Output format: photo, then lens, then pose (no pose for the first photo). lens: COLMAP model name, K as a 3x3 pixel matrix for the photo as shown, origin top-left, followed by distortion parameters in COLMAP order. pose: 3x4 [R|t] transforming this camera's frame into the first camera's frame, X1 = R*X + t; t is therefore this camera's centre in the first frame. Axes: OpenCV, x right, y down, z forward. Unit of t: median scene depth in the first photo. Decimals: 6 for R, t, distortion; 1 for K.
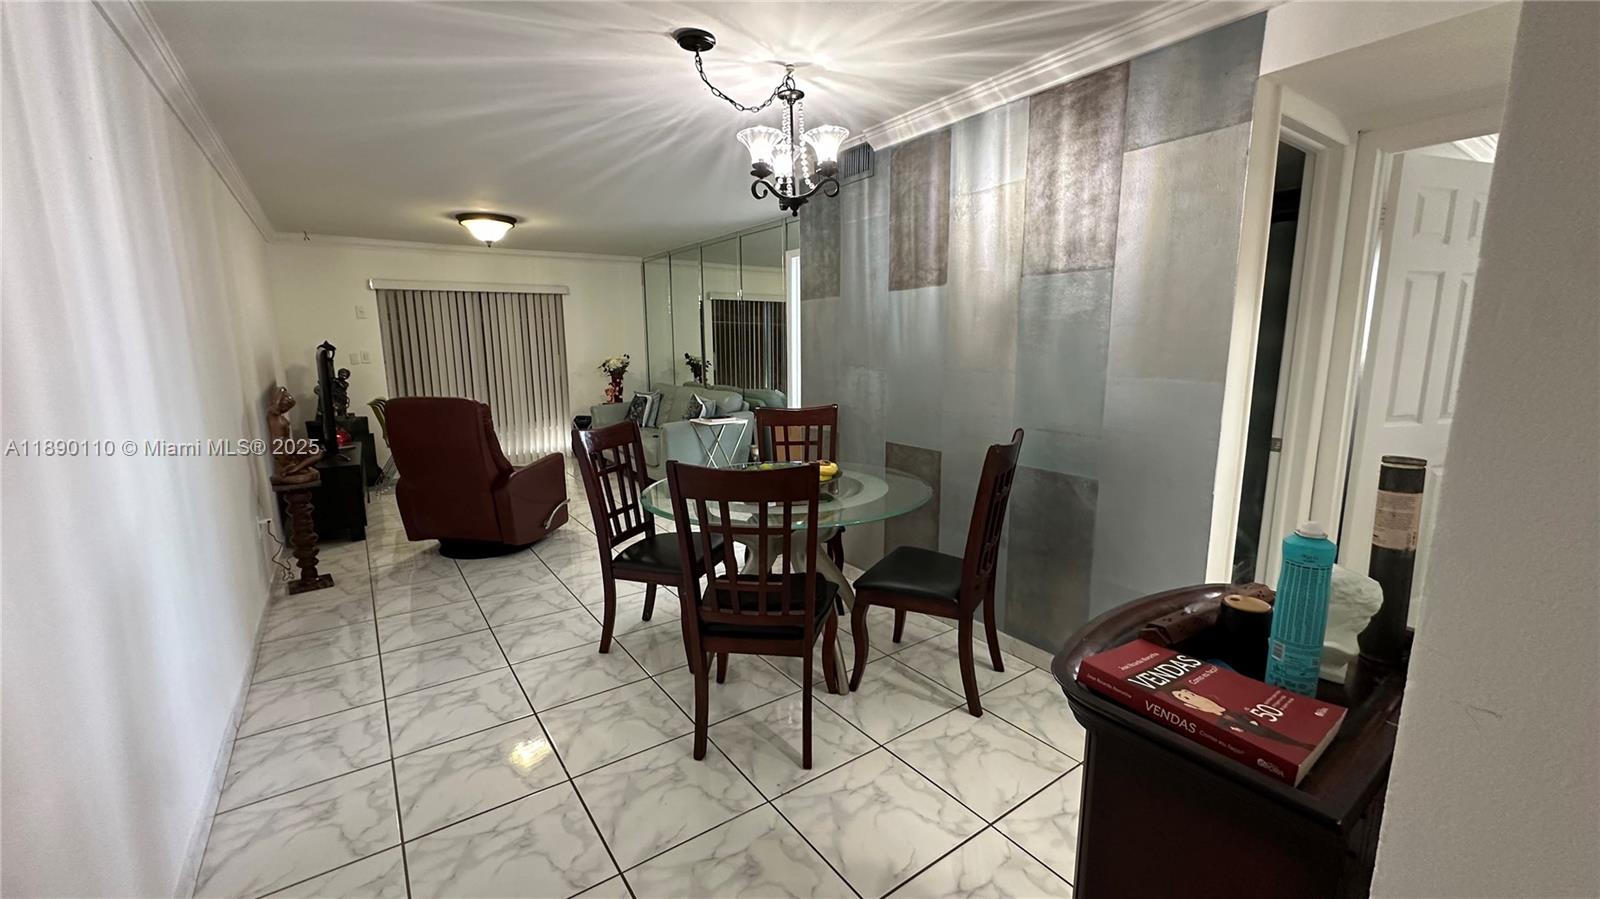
lens RADIAL K [[640.7, 0, 800.0], [0, 640.7, 449.5], [0, 0, 1]] dist [-0.002799, 0.000879]
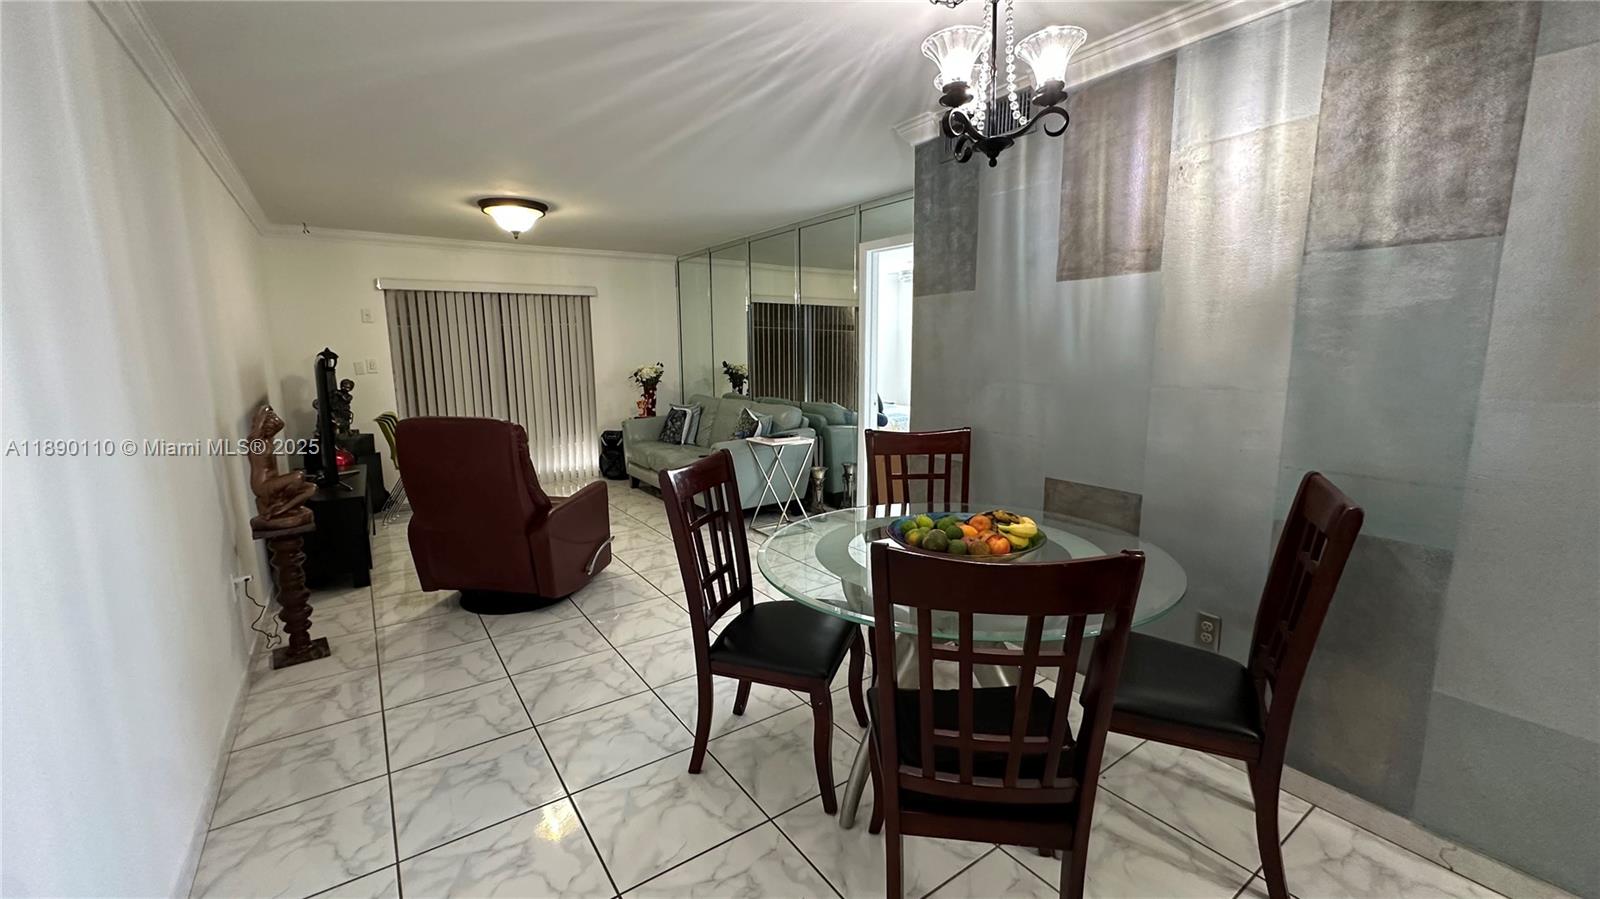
lens RADIAL K [[640.7, 0, 800.0], [0, 640.7, 449.5], [0, 0, 1]] dist [-0.002799, 0.000879]
pose [[0.999987, 0.000098, -0.005166, -0.159560], [-0.000155, 0.999940, -0.010934, -0.037827], [0.005164, 0.010935, 0.999927, 0.232281]]
